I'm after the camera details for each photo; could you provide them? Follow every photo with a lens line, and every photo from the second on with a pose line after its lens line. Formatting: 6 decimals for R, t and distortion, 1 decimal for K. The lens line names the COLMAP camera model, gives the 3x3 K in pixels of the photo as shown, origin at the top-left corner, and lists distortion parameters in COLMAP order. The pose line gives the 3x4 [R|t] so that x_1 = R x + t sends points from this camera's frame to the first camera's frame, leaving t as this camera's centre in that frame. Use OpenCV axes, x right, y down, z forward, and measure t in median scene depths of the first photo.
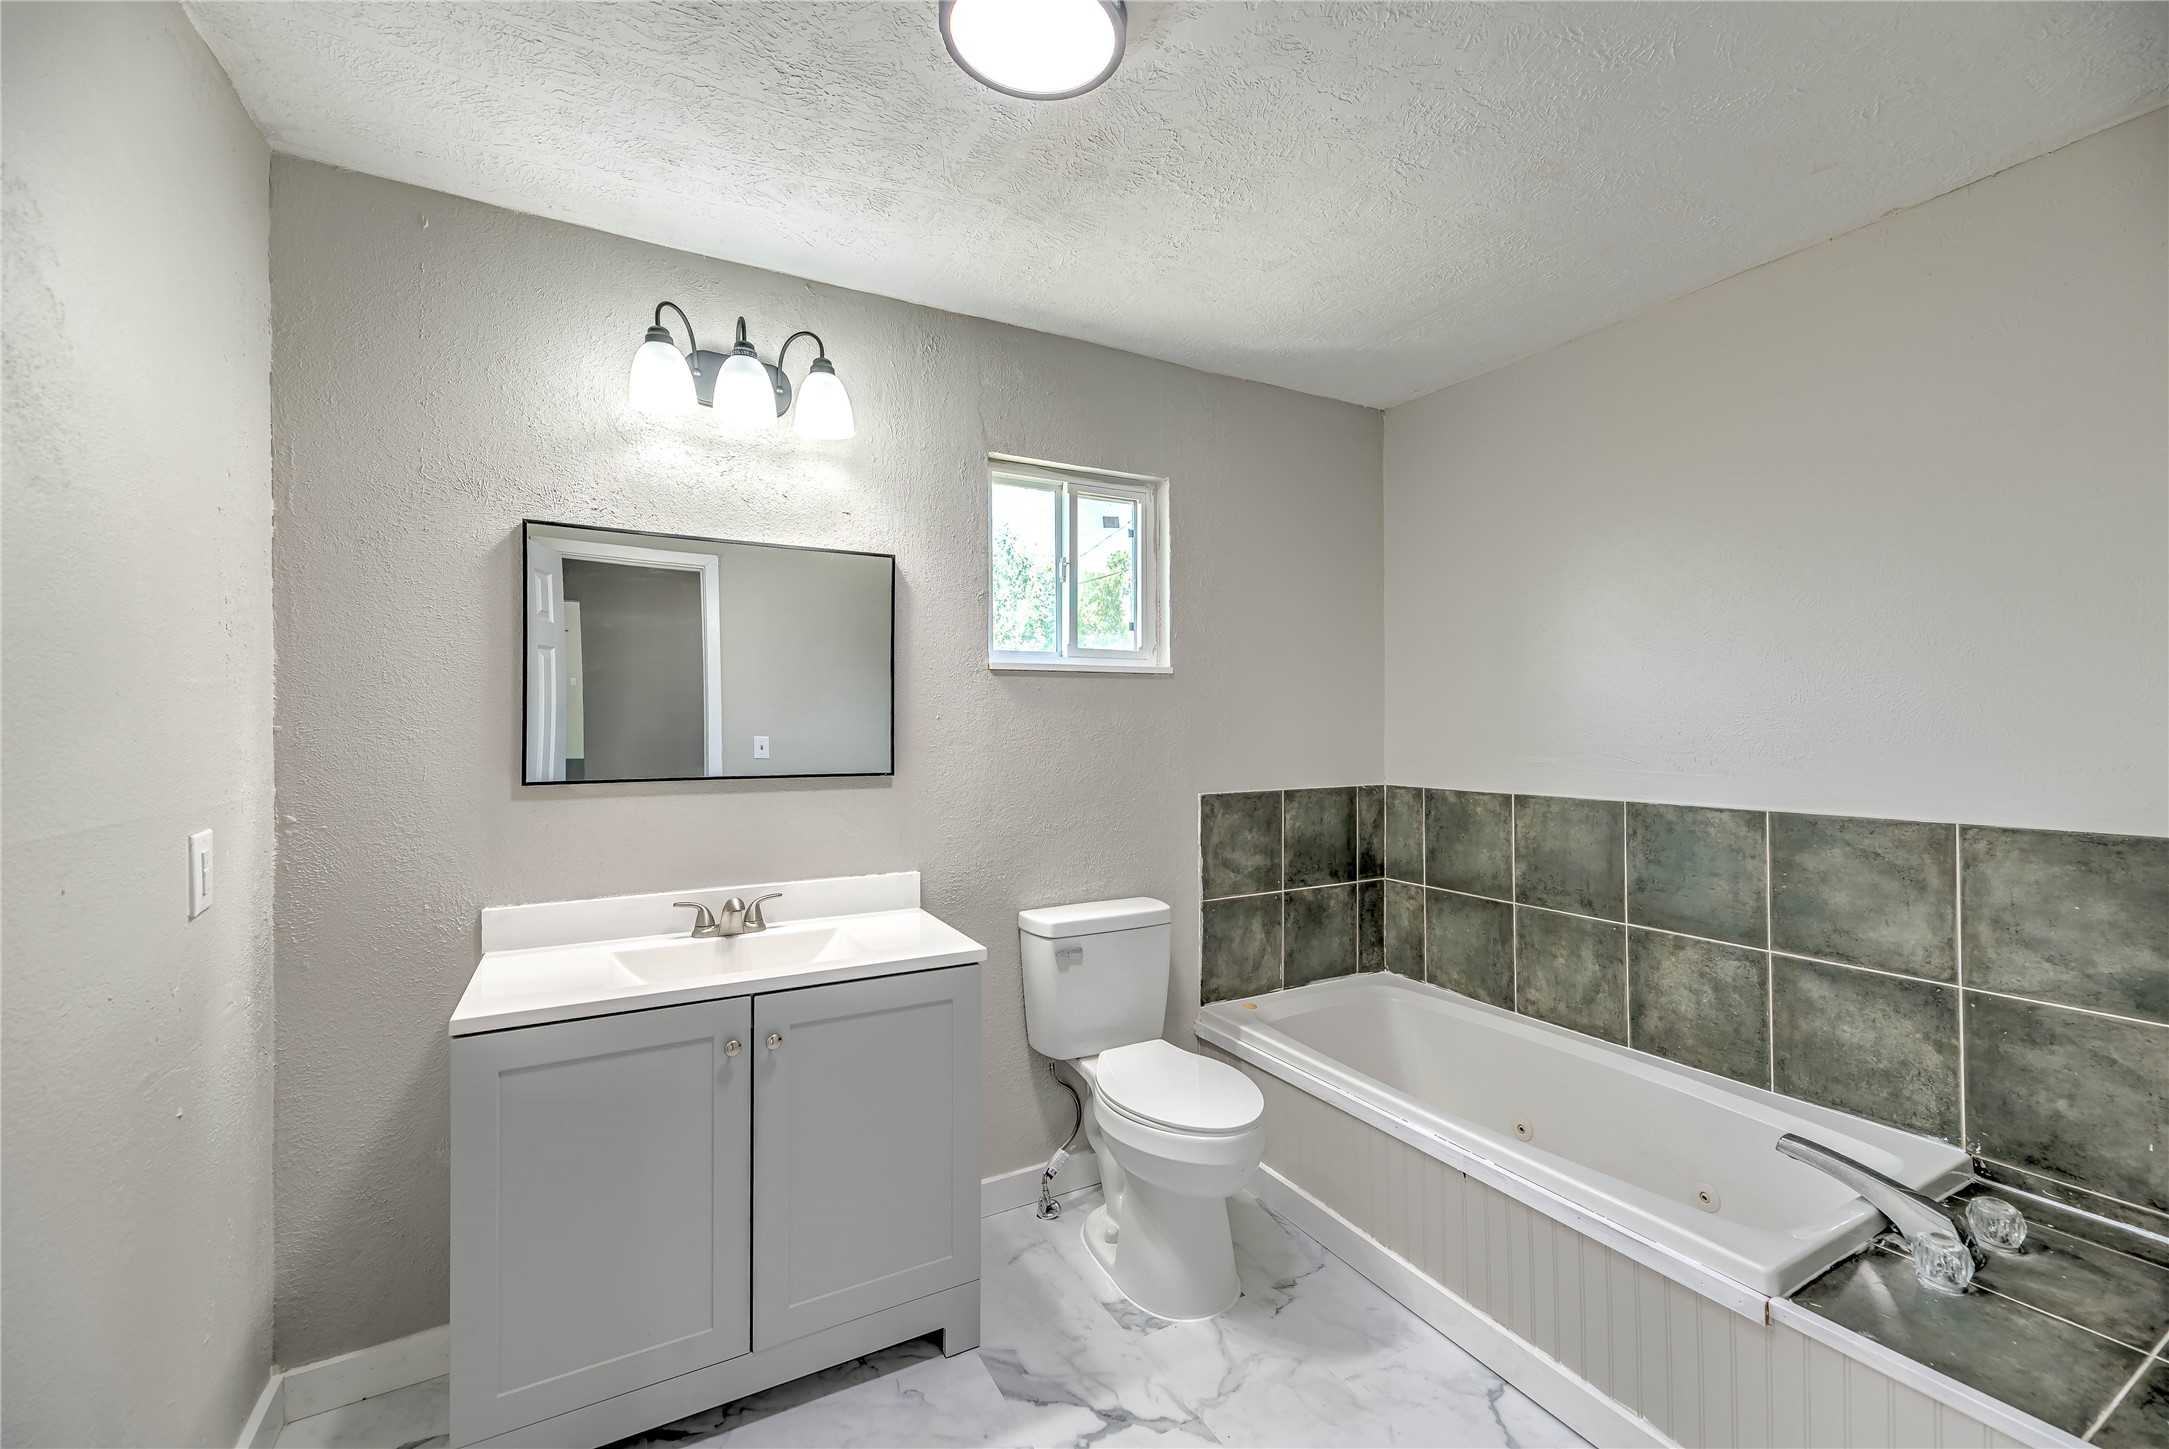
lens RADIAL K [[864.0, 0, 1085.3], [0, 864.0, 724.9], [0, 0, 1]] dist [0.011994, -0.001763]
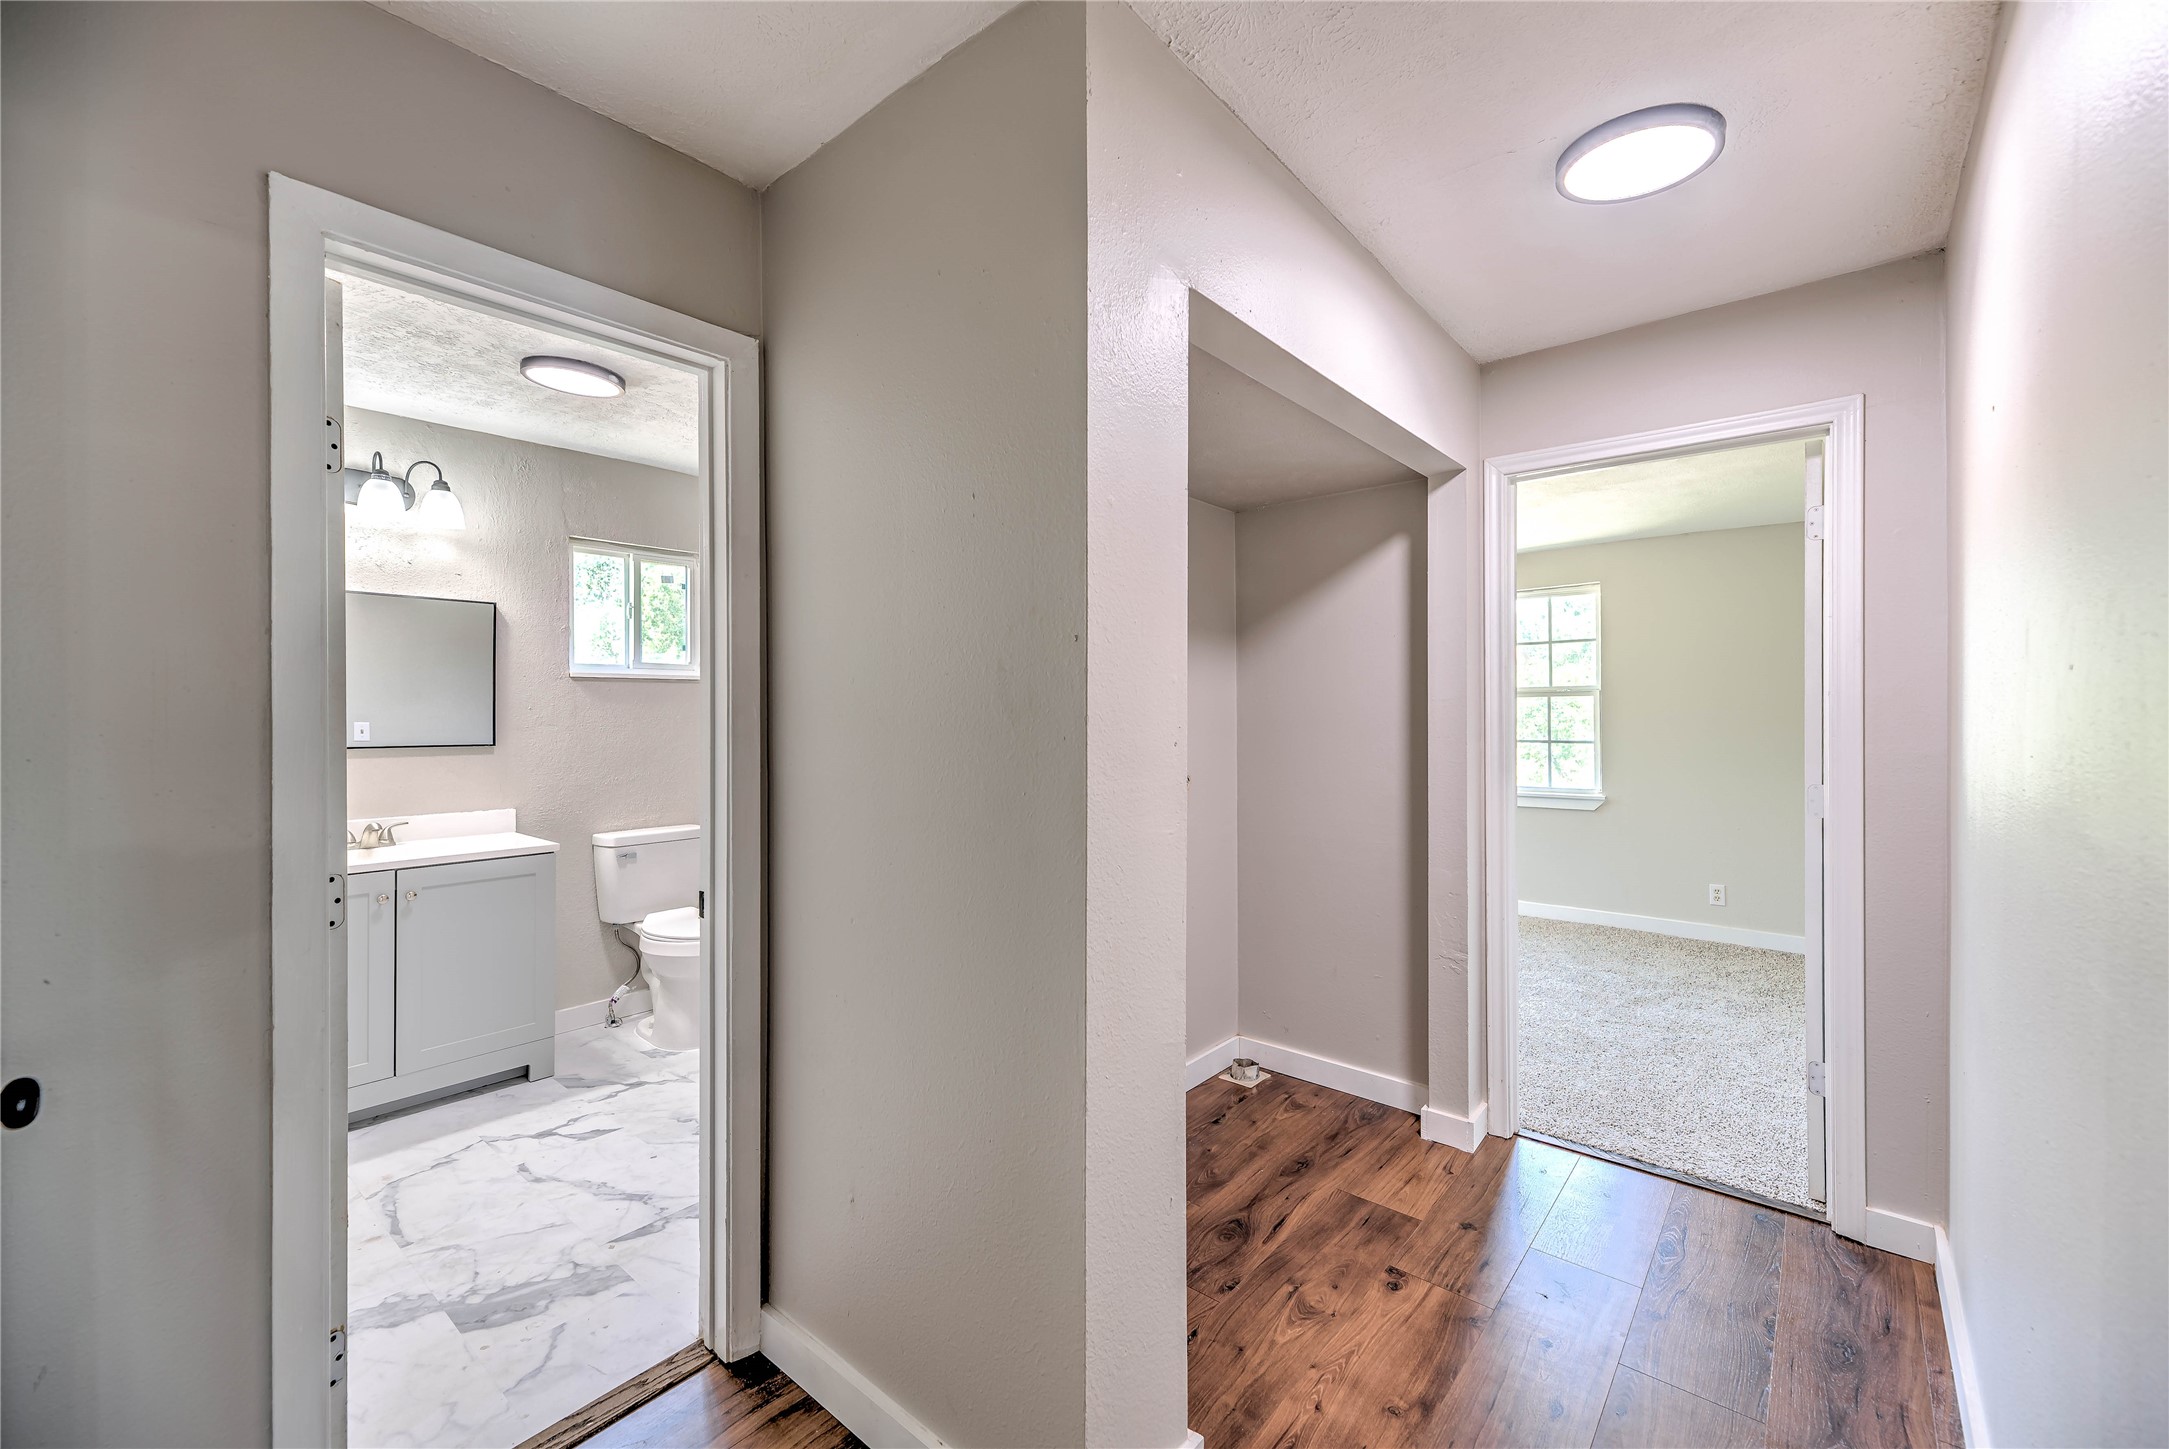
lens RADIAL K [[864.0, 0, 1097.4], [0, 864.0, 714.4], [0, 0, 1]] dist [0.011994, -0.001763]
pose [[0.927028, 0.001791, 0.374988, 0.197340], [-0.003180, 0.999990, 0.003085, -0.005647], [-0.374979, -0.004052, 0.927024, -0.857094]]
